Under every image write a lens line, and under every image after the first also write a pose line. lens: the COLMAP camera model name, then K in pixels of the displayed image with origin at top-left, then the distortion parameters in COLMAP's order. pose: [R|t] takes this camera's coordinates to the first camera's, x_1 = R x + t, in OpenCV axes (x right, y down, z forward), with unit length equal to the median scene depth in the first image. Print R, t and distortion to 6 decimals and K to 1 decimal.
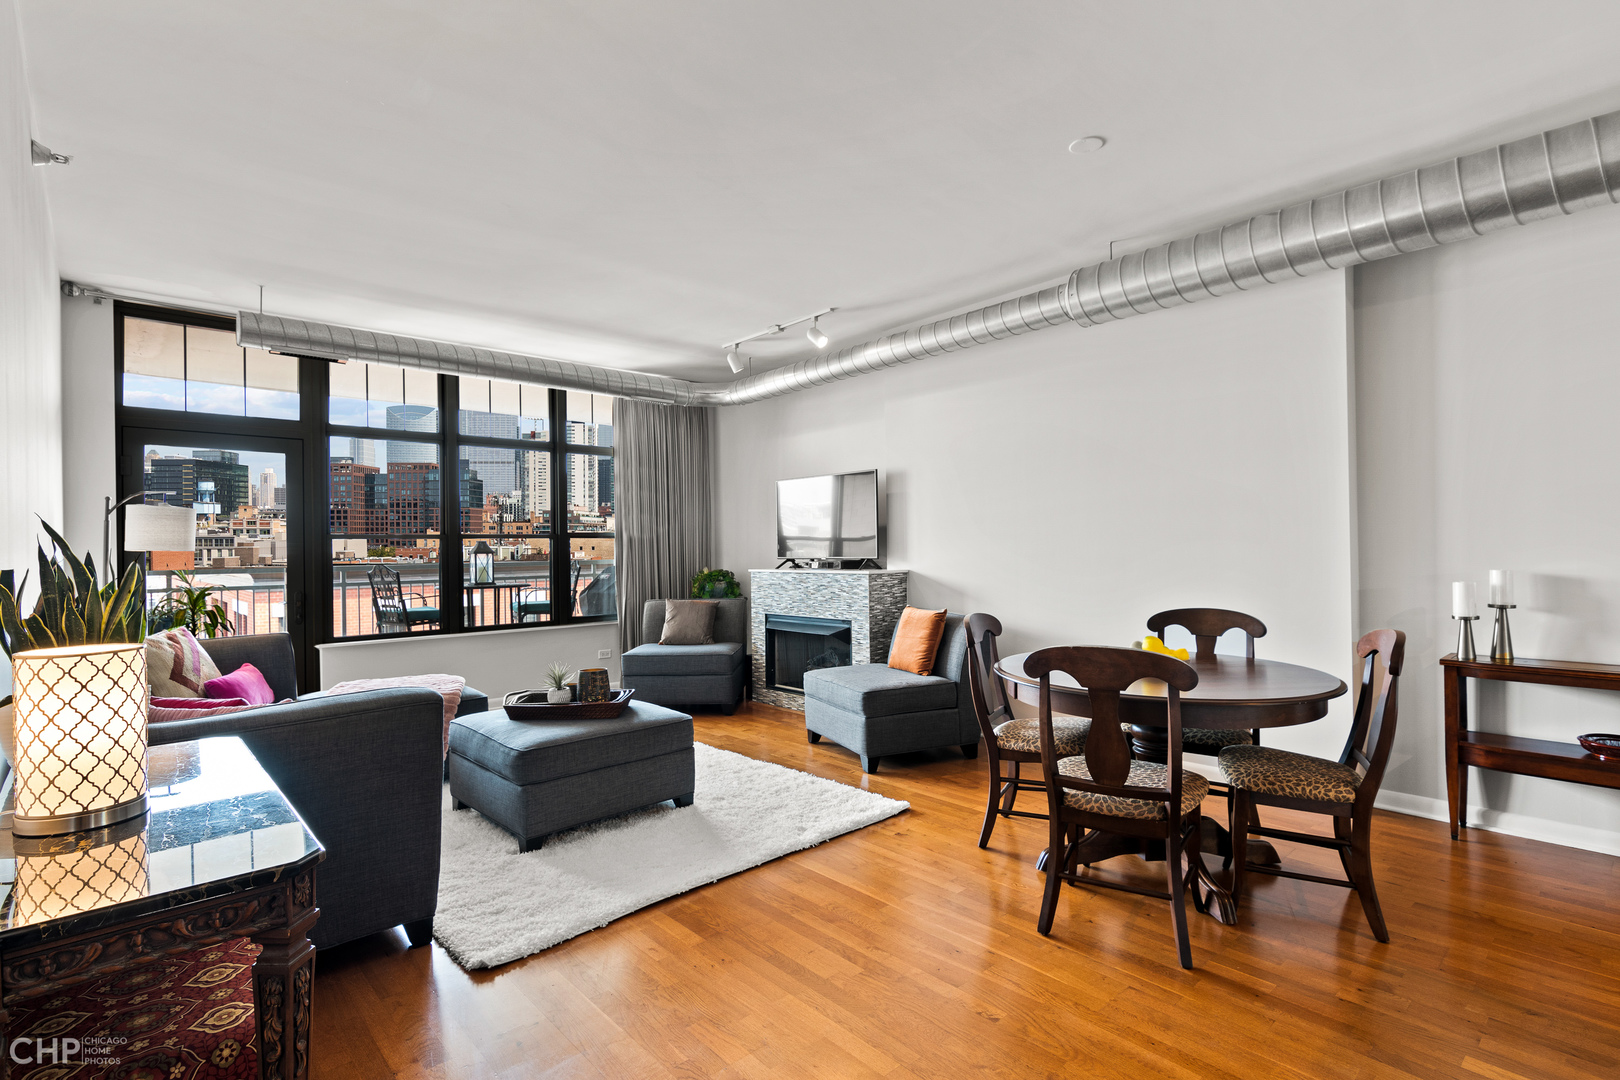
lens RADIAL K [[789.6, 0, 824.7], [0, 789.6, 542.6], [0, 0, 1]] dist [0.000111, 0.001742]
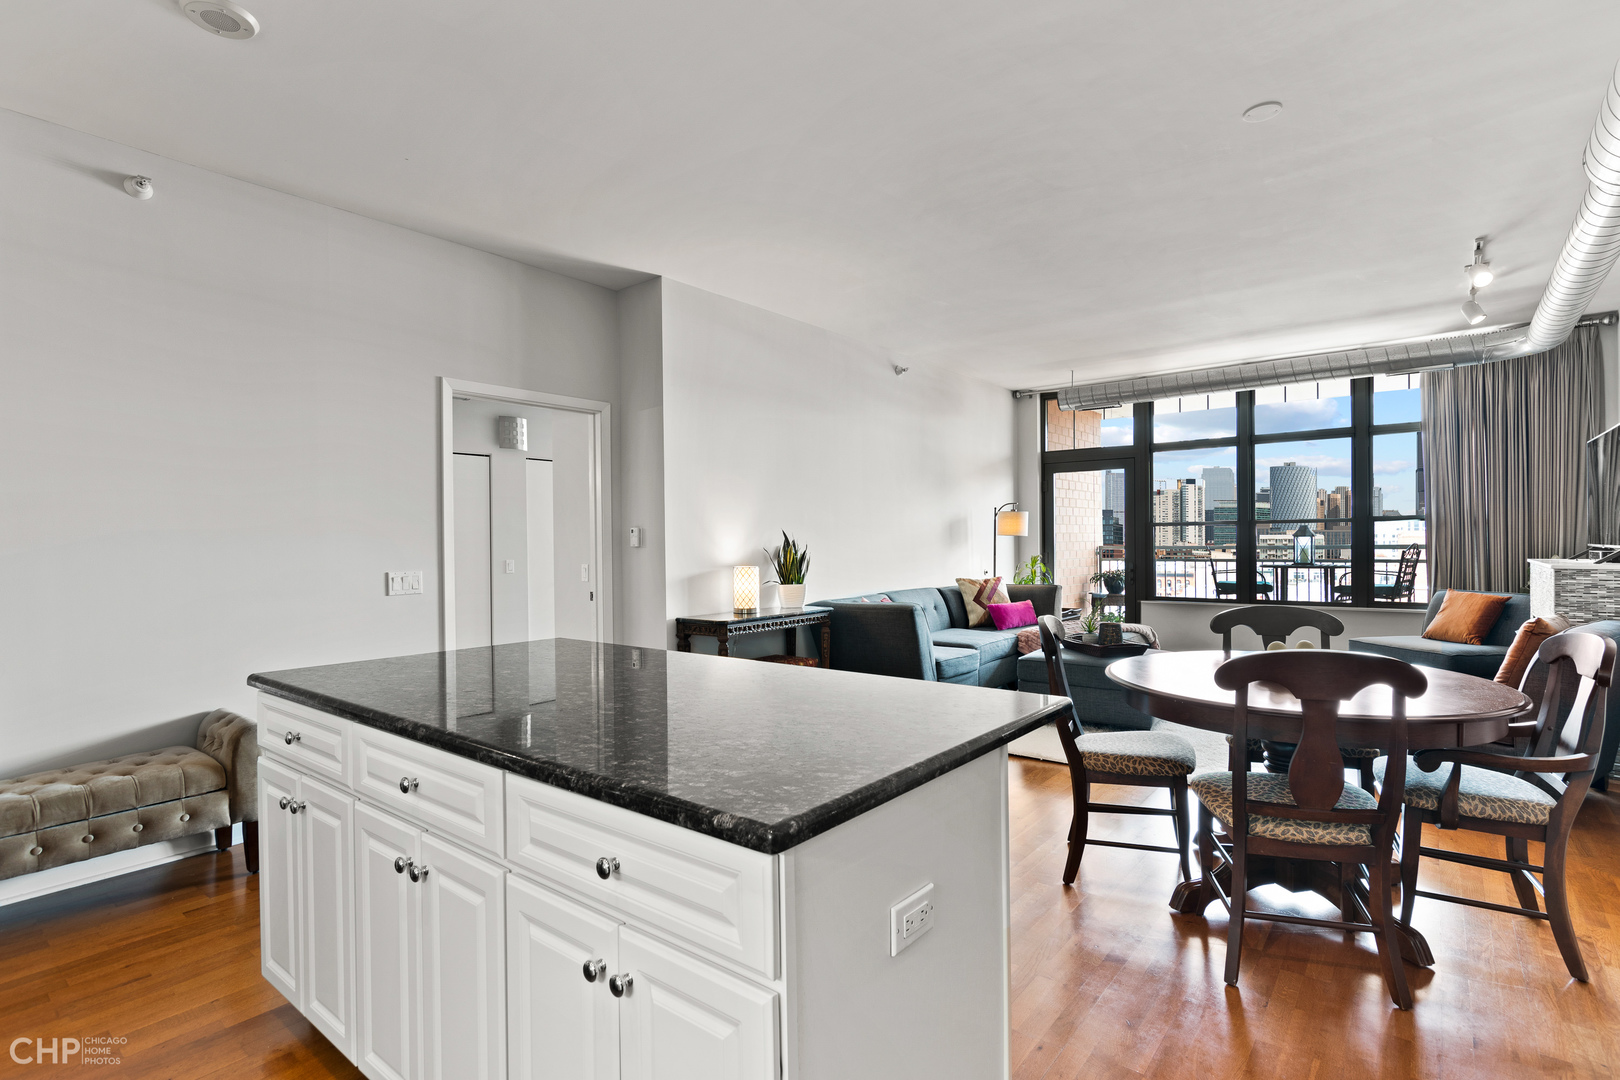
lens RADIAL K [[789.6, 0, 807.1], [0, 789.6, 546.0], [0, 0, 1]] dist [0.000111, 0.001742]
pose [[0.147932, 0.018604, -0.988823, 0.652554], [0.013568, 0.999691, 0.020839, -0.007010], [0.988905, -0.016500, 0.147633, 0.175915]]
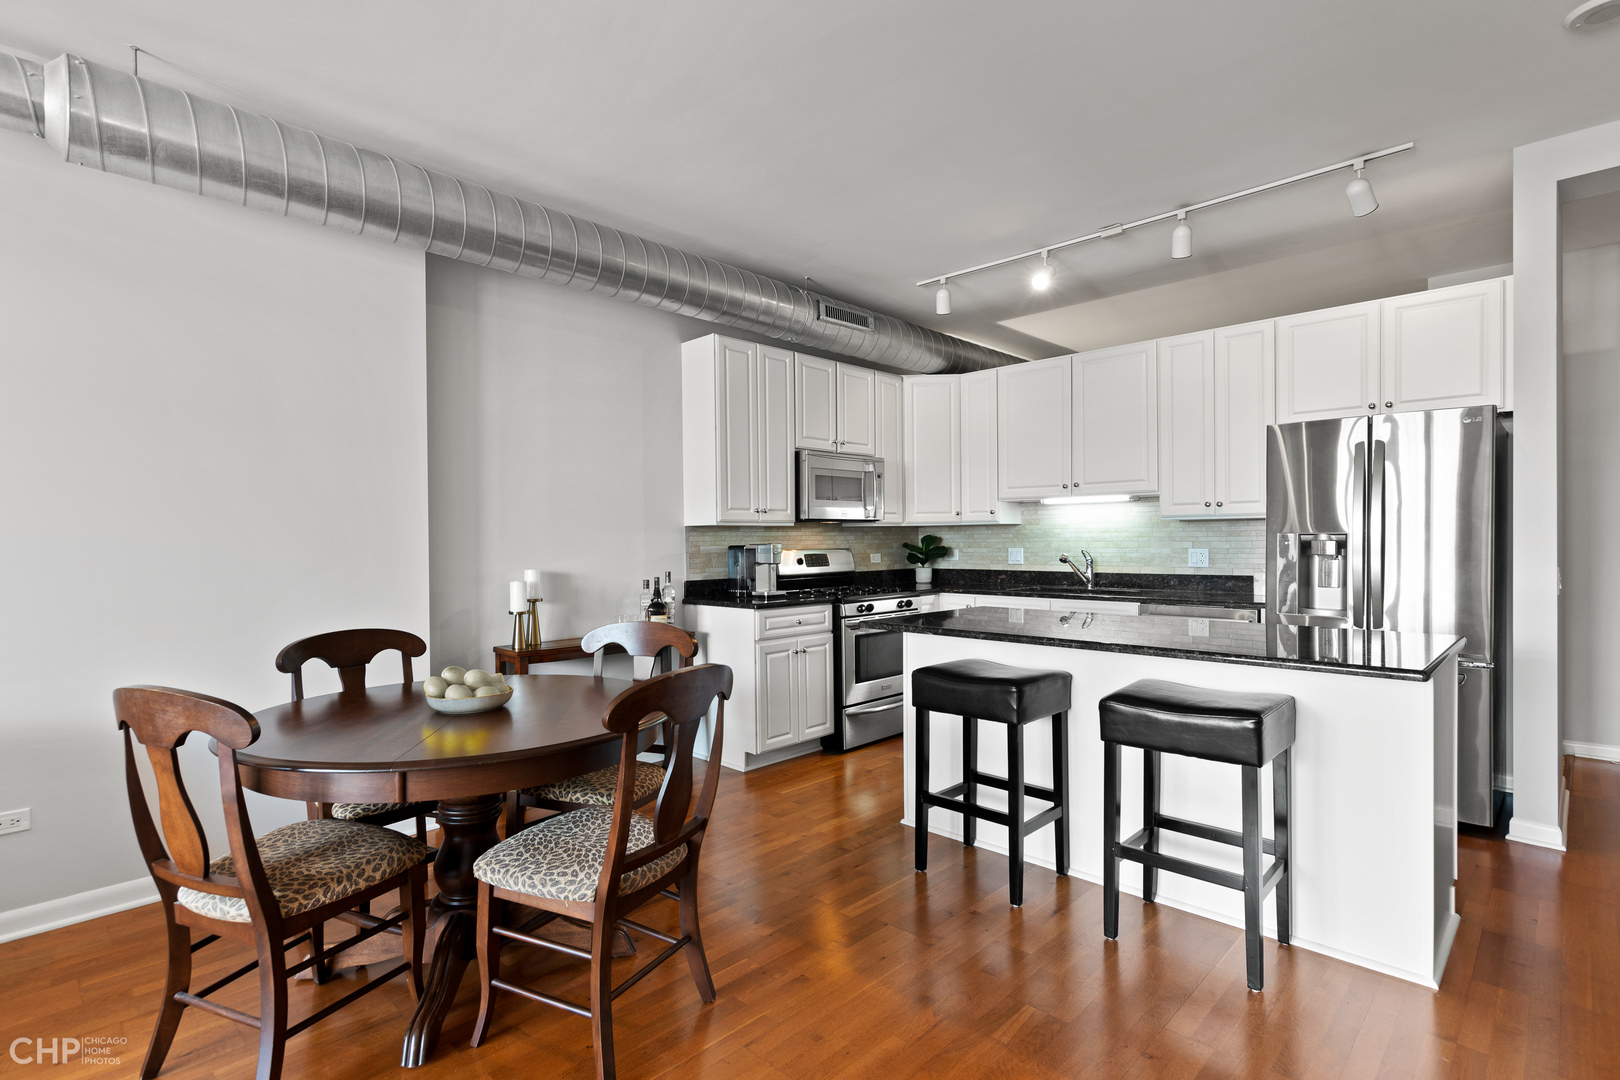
lens RADIAL K [[789.6, 0, 822.9], [0, 789.6, 552.7], [0, 0, 1]] dist [0.000111, 0.001742]
pose [[-0.070375, -0.002568, 0.997517, -0.176630], [0.004659, 0.999985, 0.002903, 0.004784], [-0.997510, 0.004852, -0.070361, 0.350537]]
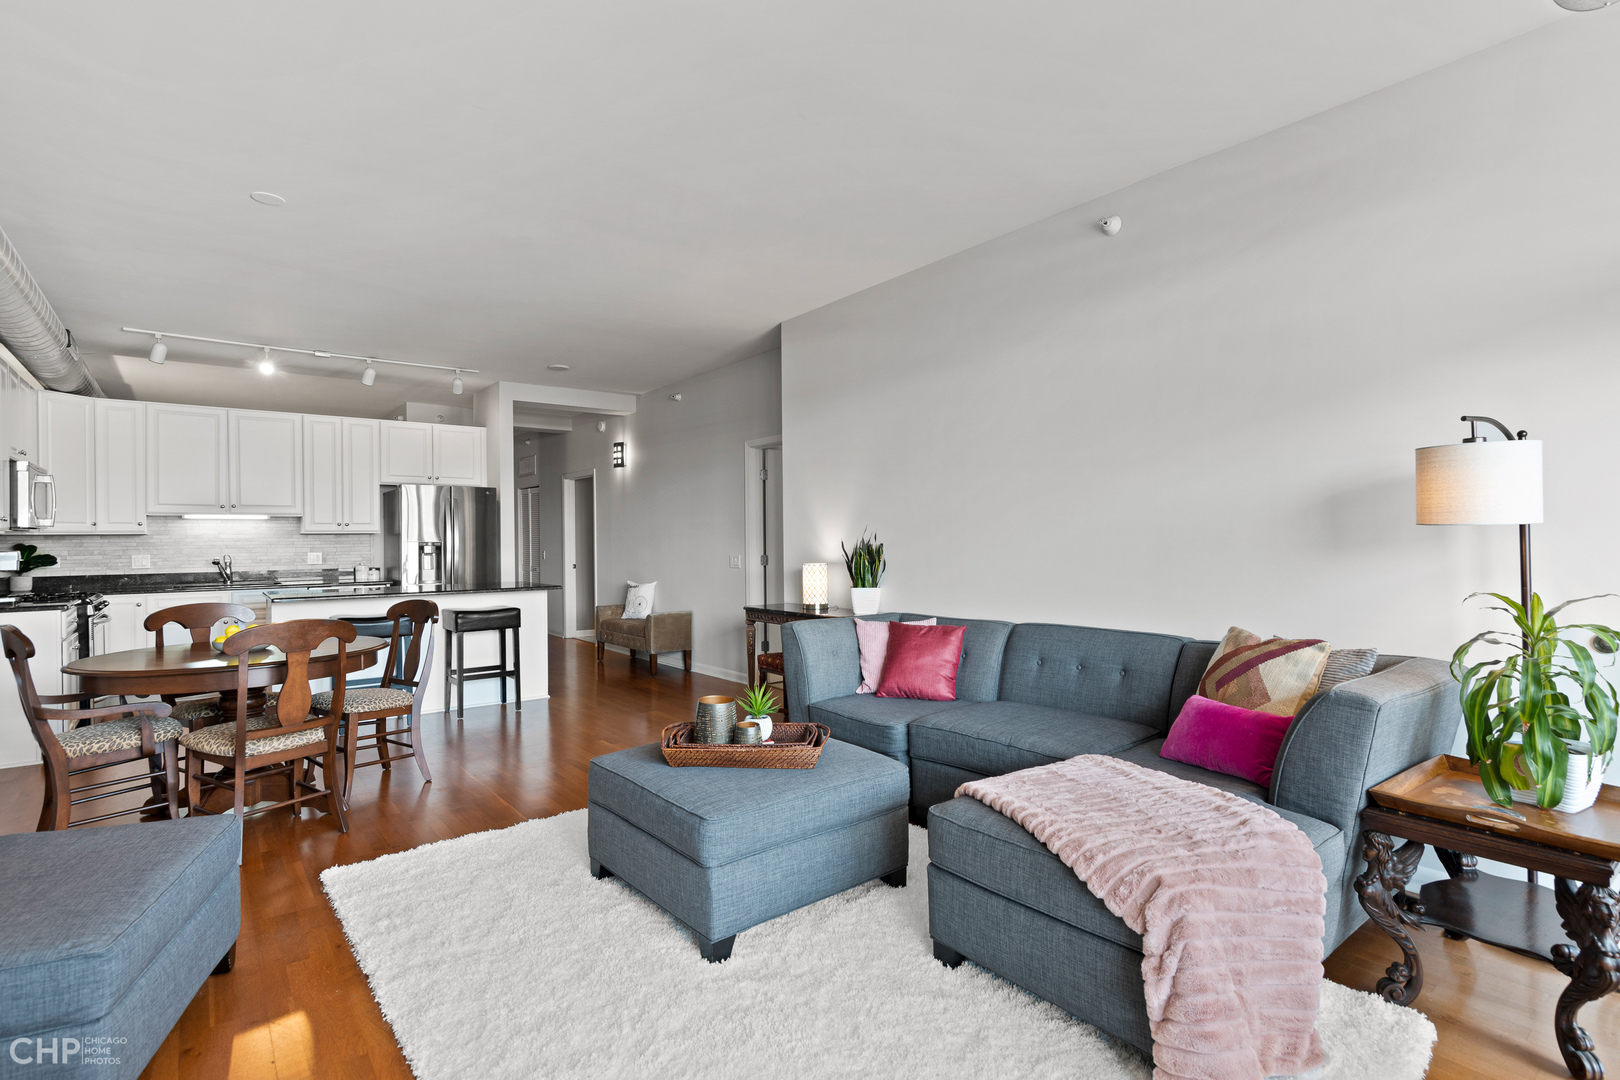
lens RADIAL K [[789.6, 0, 811.2], [0, 789.6, 535.8], [0, 0, 1]] dist [0.000111, 0.001742]
pose [[-0.995988, 0.024903, 0.085948, -0.282367], [0.023945, 0.999639, -0.012164, 0.012755], [-0.086220, -0.010057, -0.996225, 1.120723]]
